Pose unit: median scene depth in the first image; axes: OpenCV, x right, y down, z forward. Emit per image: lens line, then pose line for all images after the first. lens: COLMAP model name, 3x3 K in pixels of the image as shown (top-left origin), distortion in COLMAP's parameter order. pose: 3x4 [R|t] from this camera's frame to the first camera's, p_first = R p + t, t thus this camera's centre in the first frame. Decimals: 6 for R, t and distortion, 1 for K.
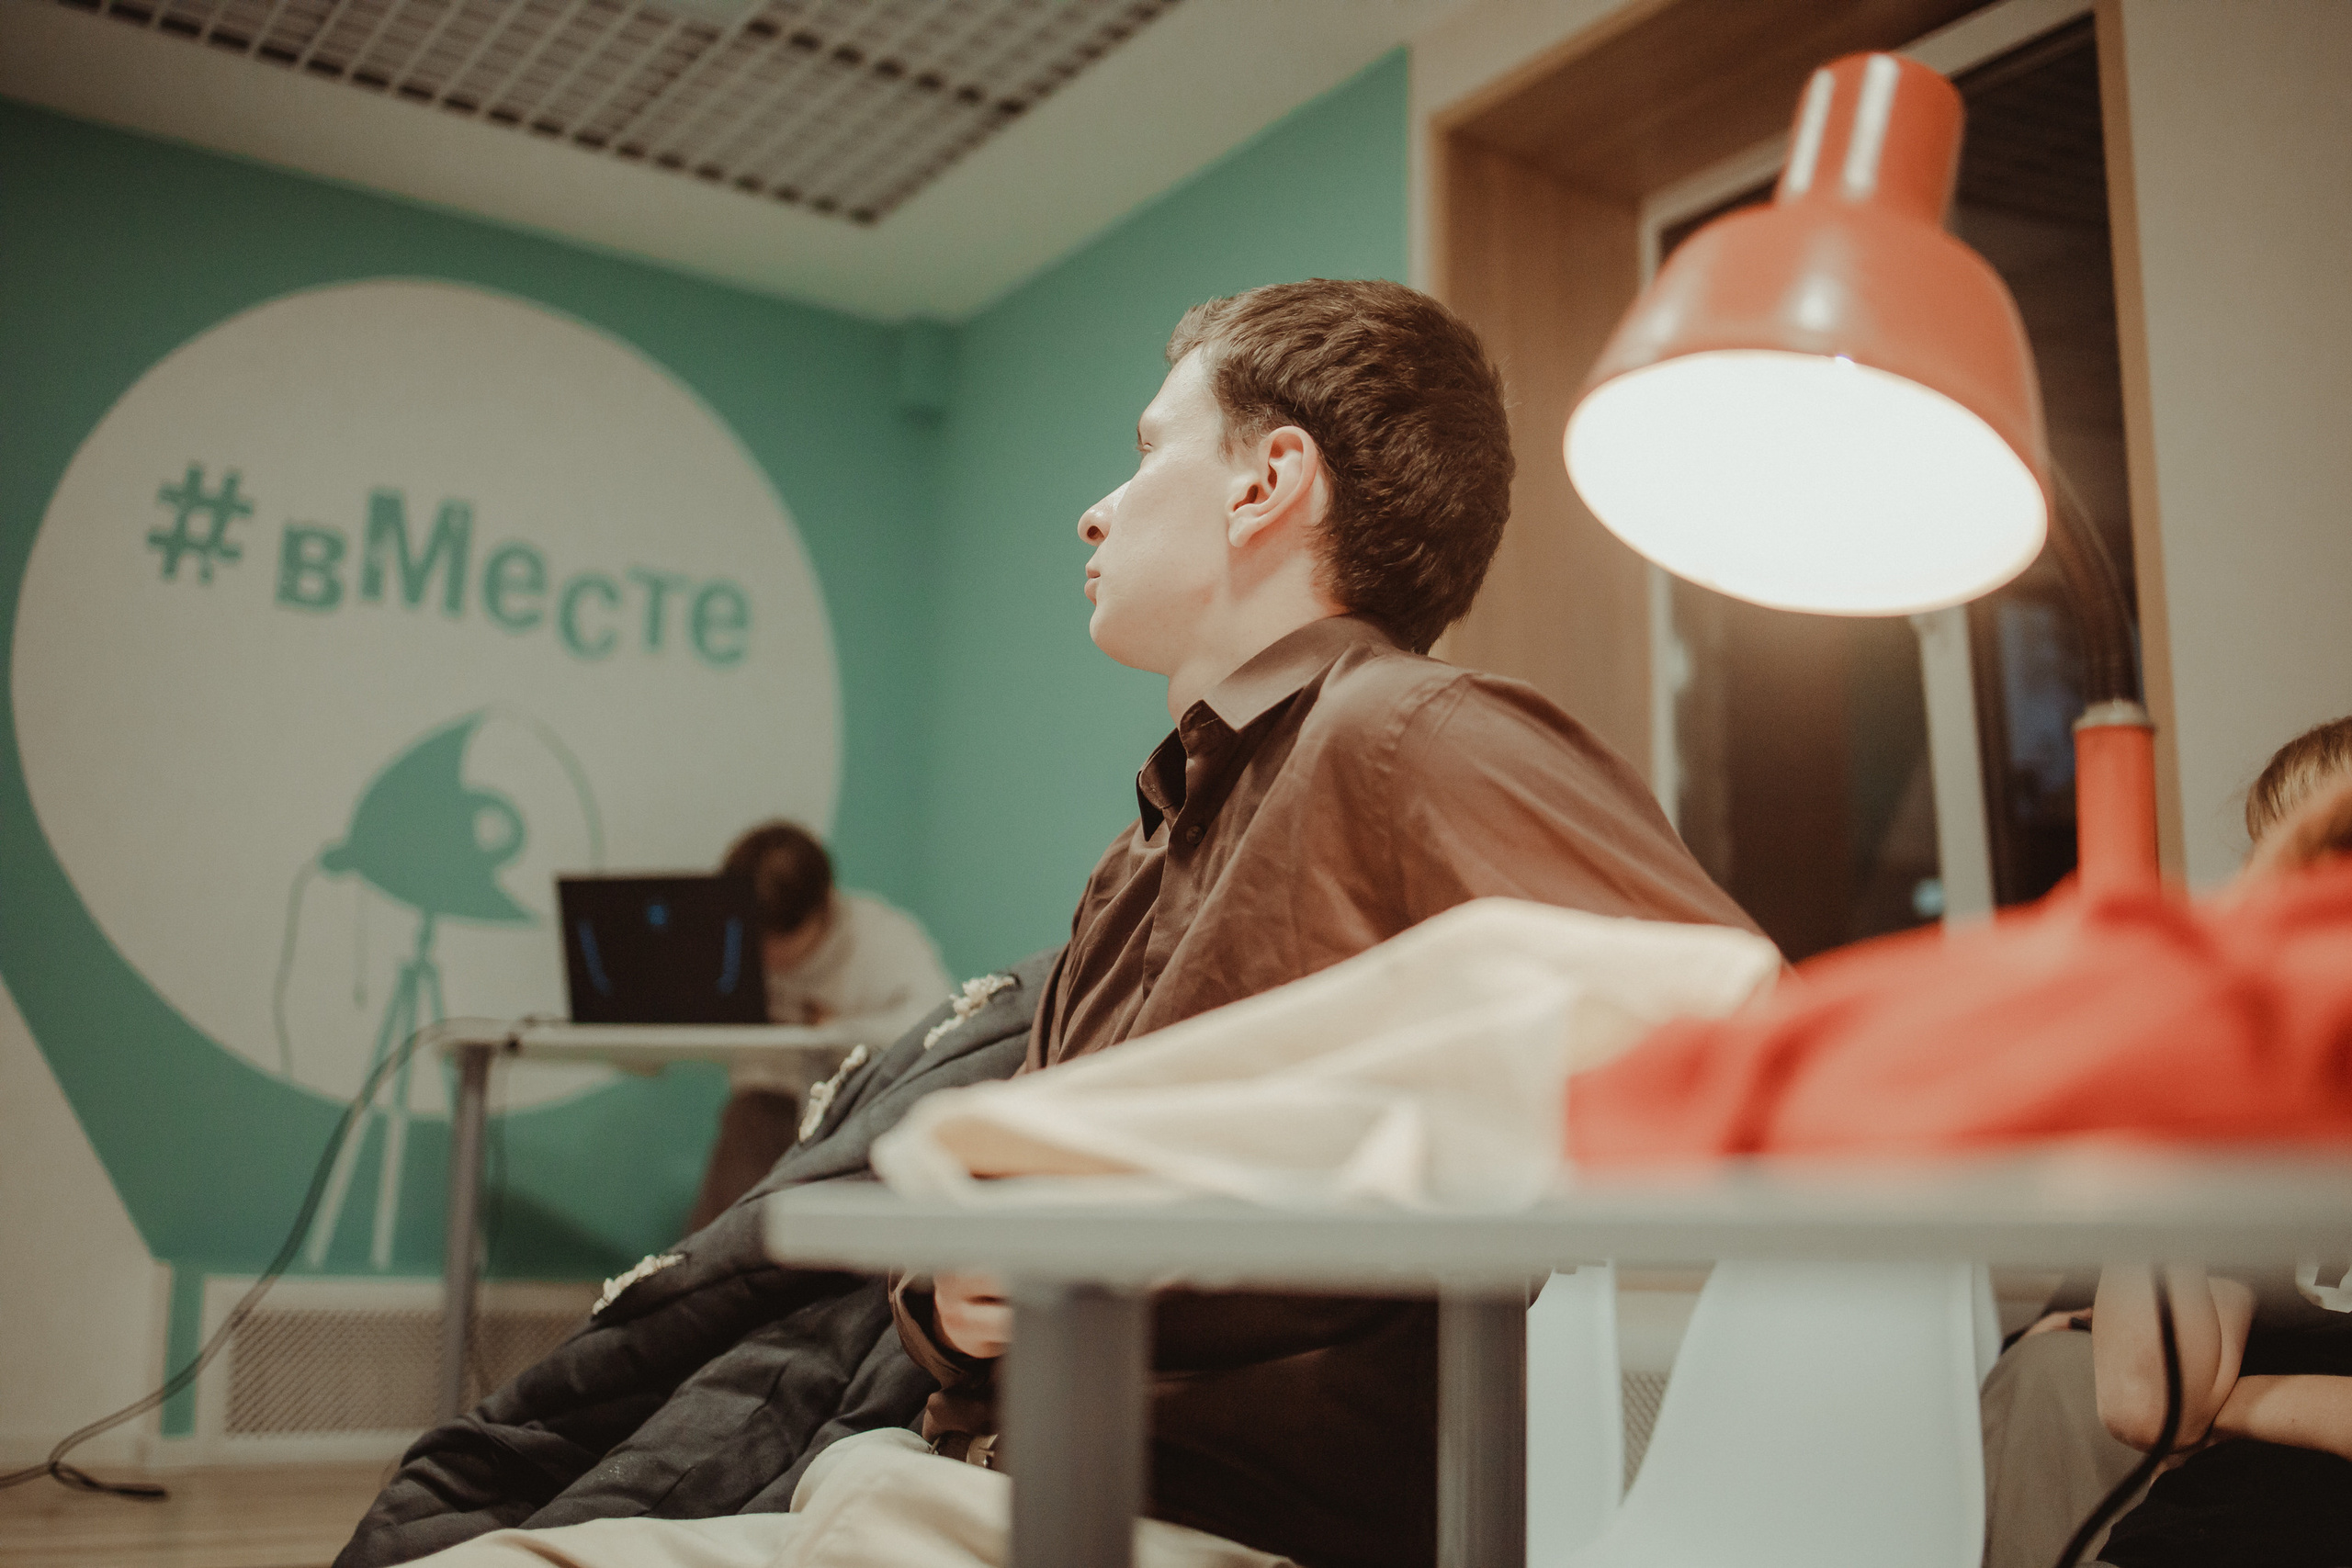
lens RADIAL K [[2396.4, 0, 1161.2], [0, 2396.4, 779.5], [0, 0, 1]] dist [-0.041057, -0.014008]
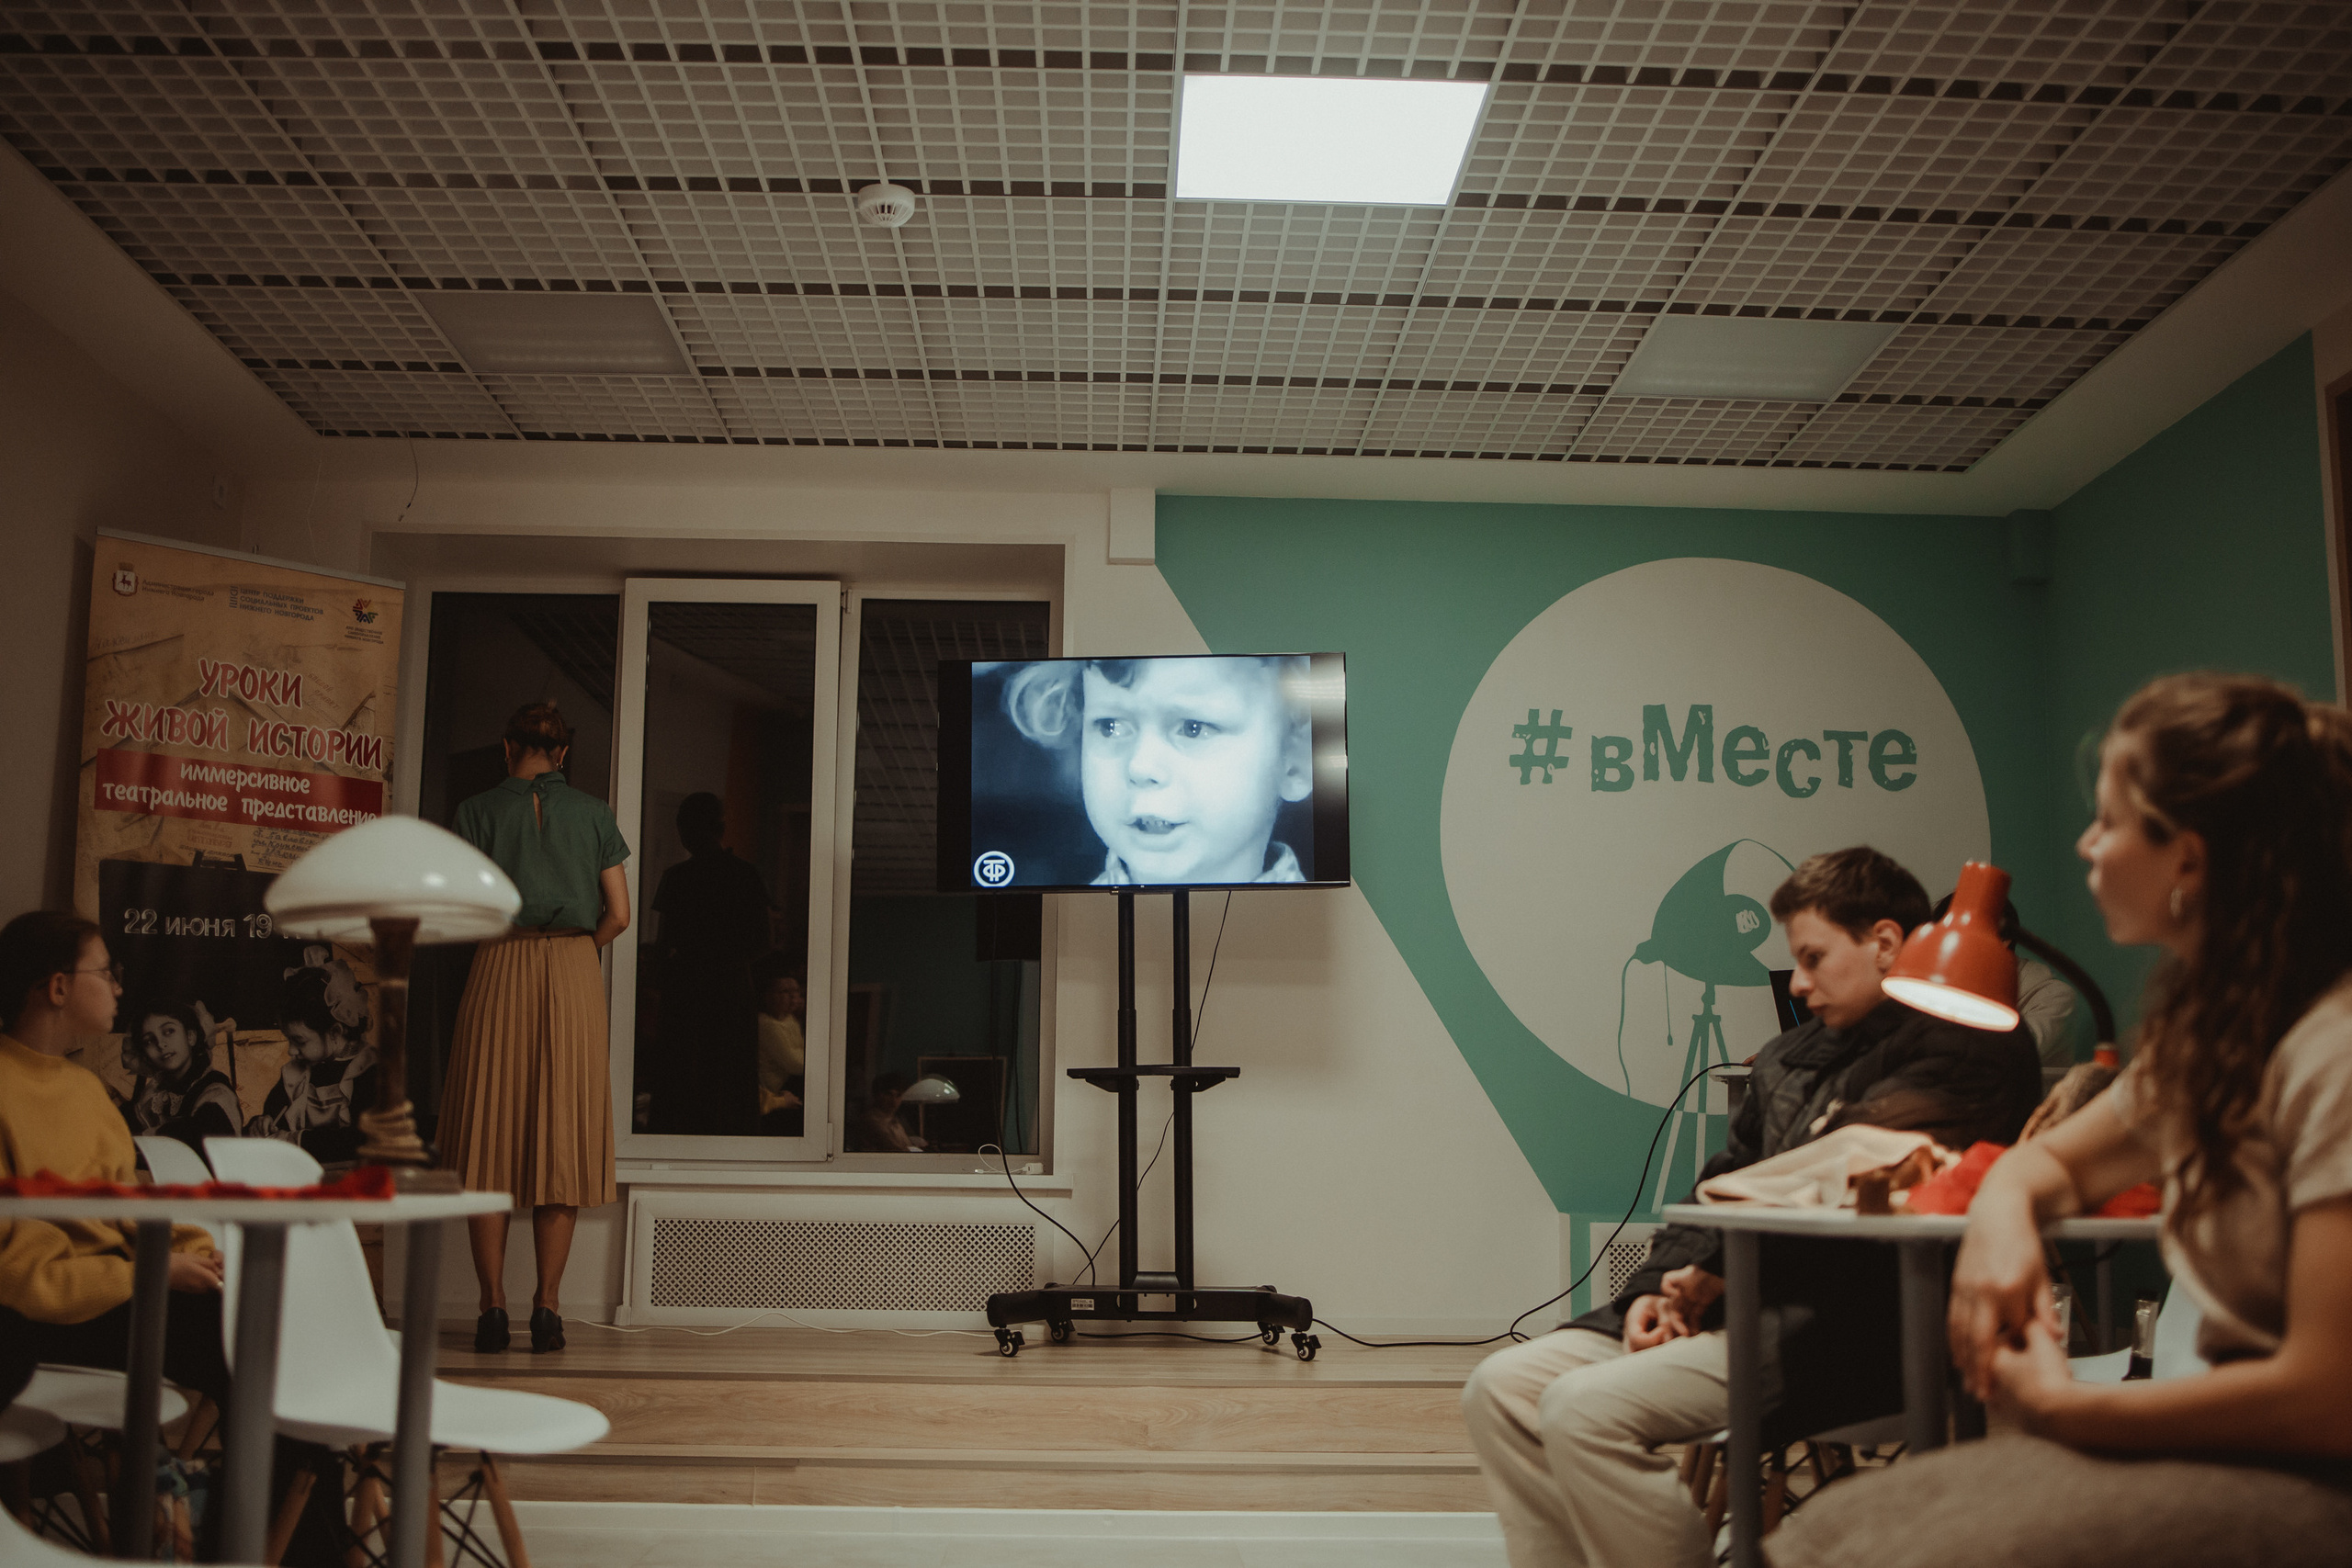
lens RADIAL K [[2396.4, 0, 1161.2], [0, 2396.4, 779.5], [0, 0, 1]] dist [-0.041057, -0.014008]
pose [[0.841386, -0.093697, -0.532250, 0.222811], [0.107066, 0.994235, -0.005774, -0.101383], [0.529723, -0.052127, 0.846567, -0.468772]]
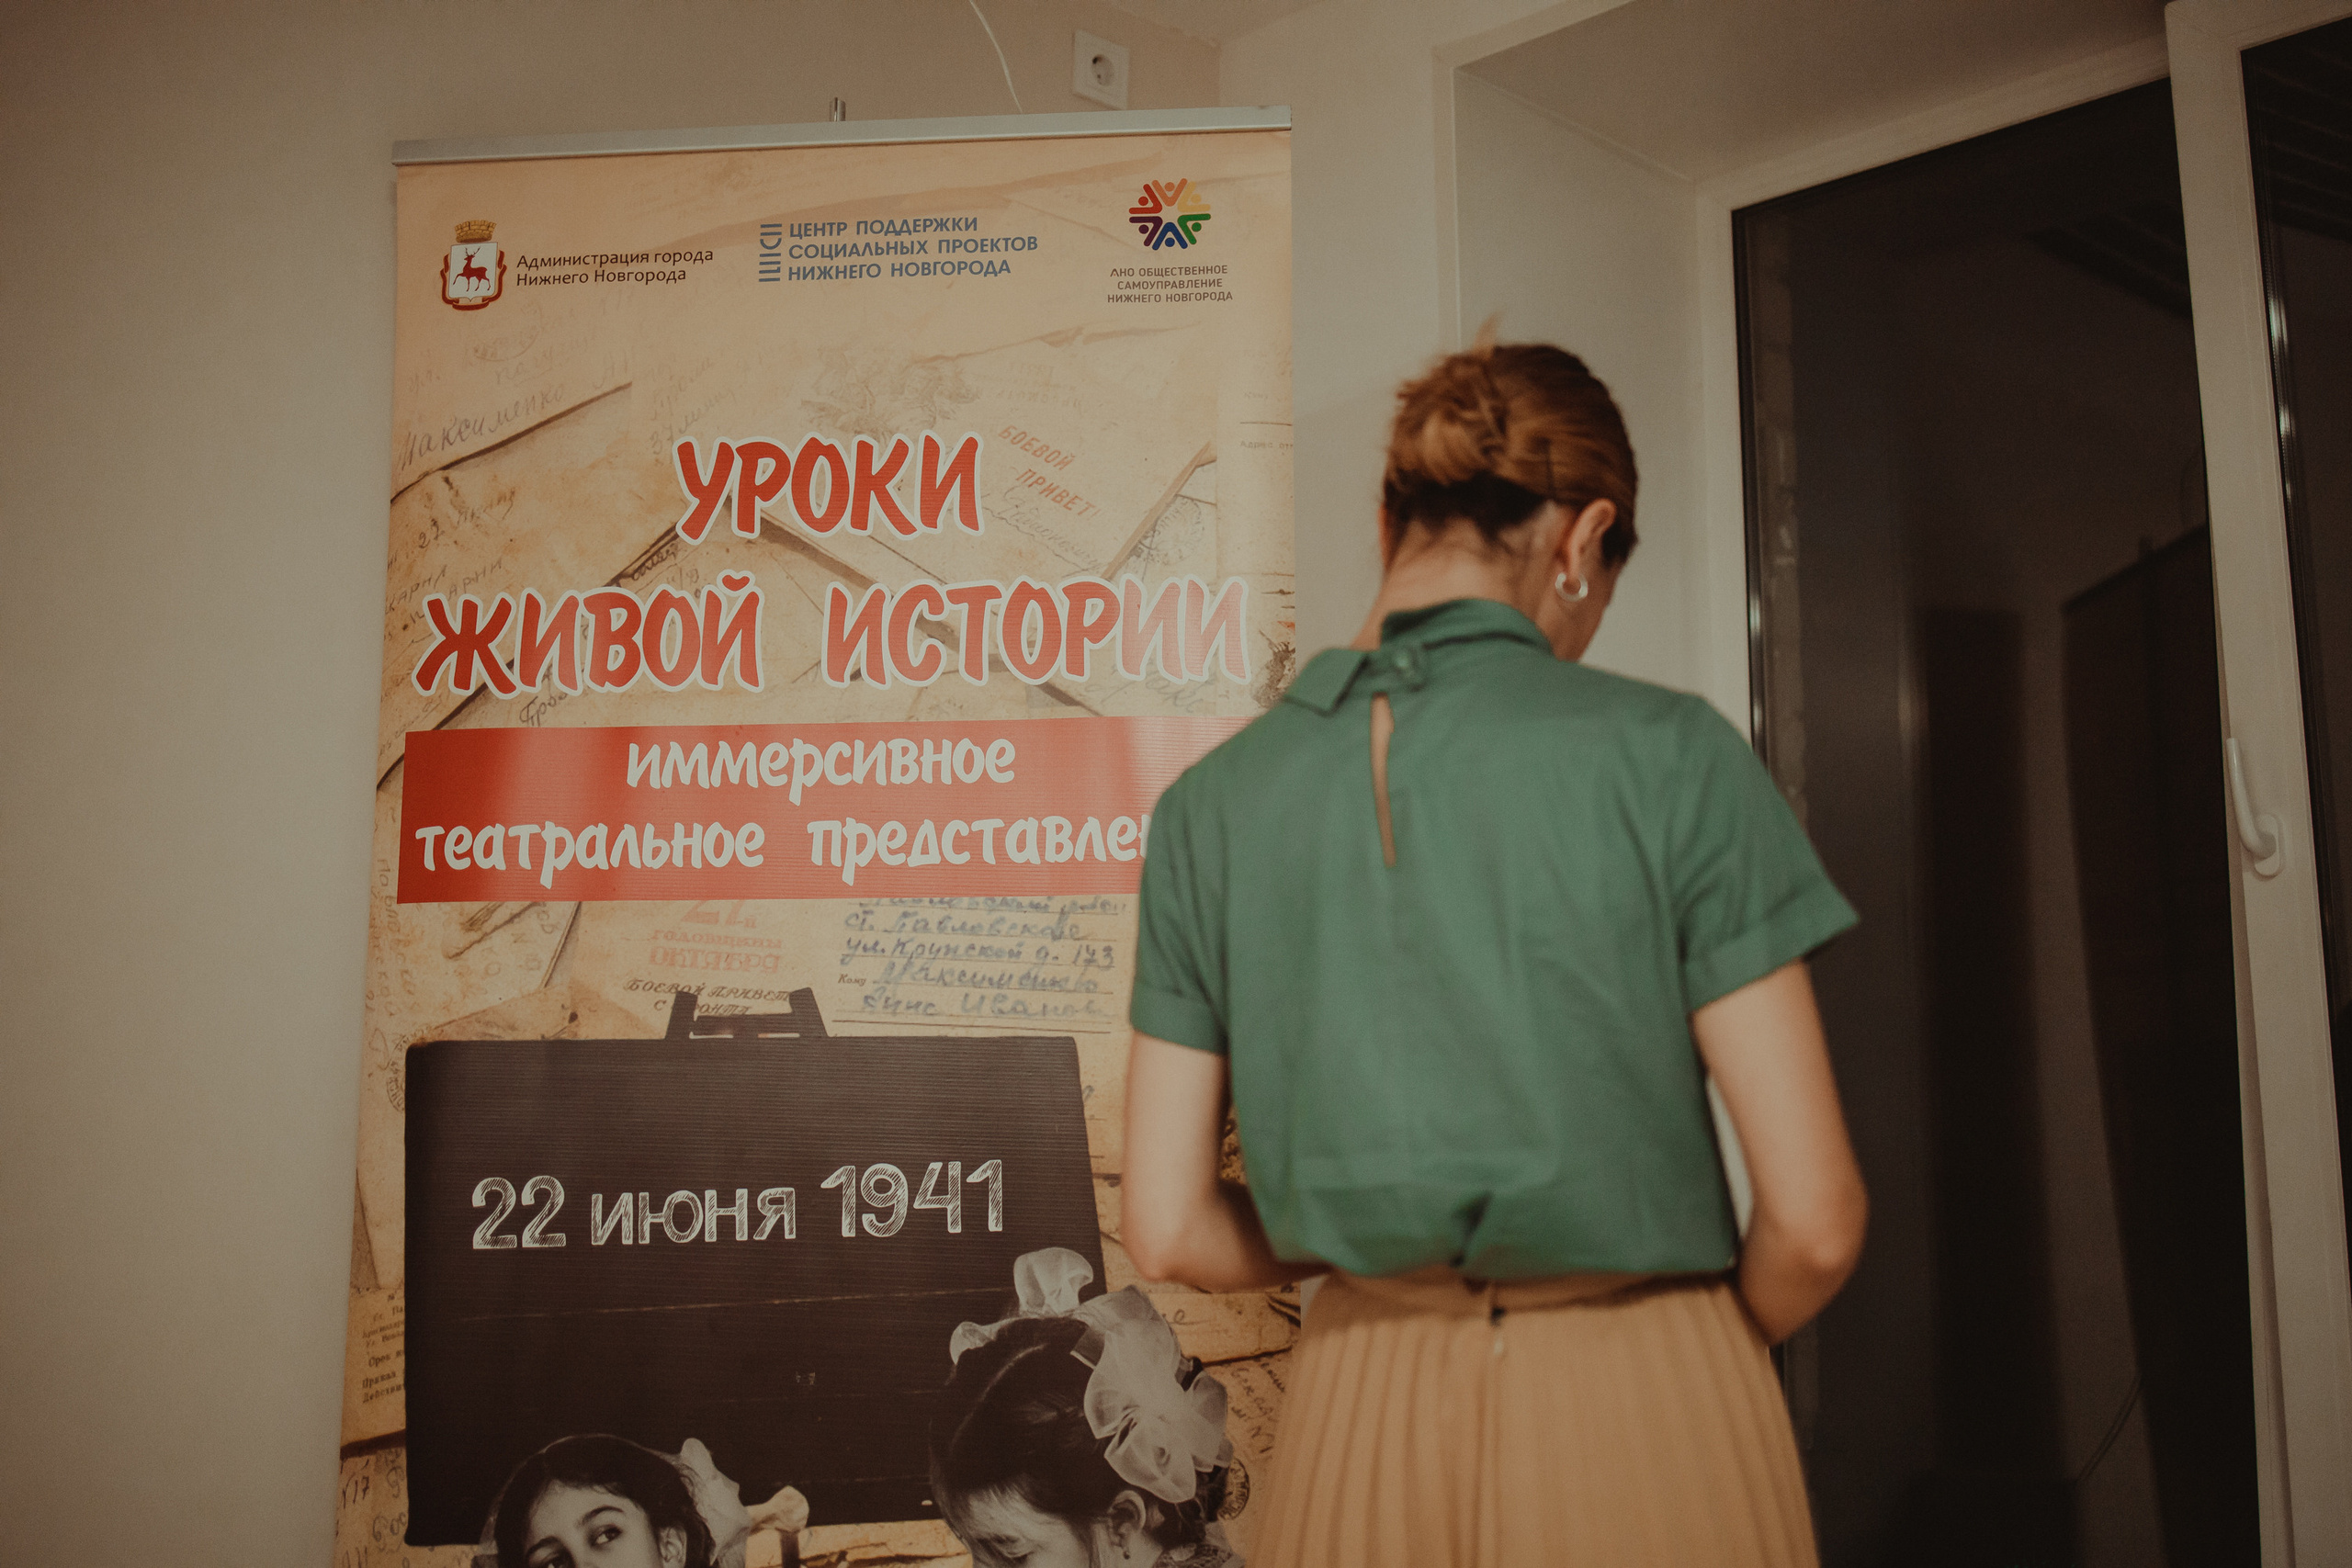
lens RADIAL K [[2368.0, 0, 1176.0], [0, 2368.0, 784.0], [0, 0, 1]] dist [-0.068971, 0.016660]
pose [[0.148619, -0.130052, -0.980306, -0.466623], [0.193487, 0.975979, -0.100144, -0.102131], [0.969781, -0.174793, 0.170212, 0.376971]]
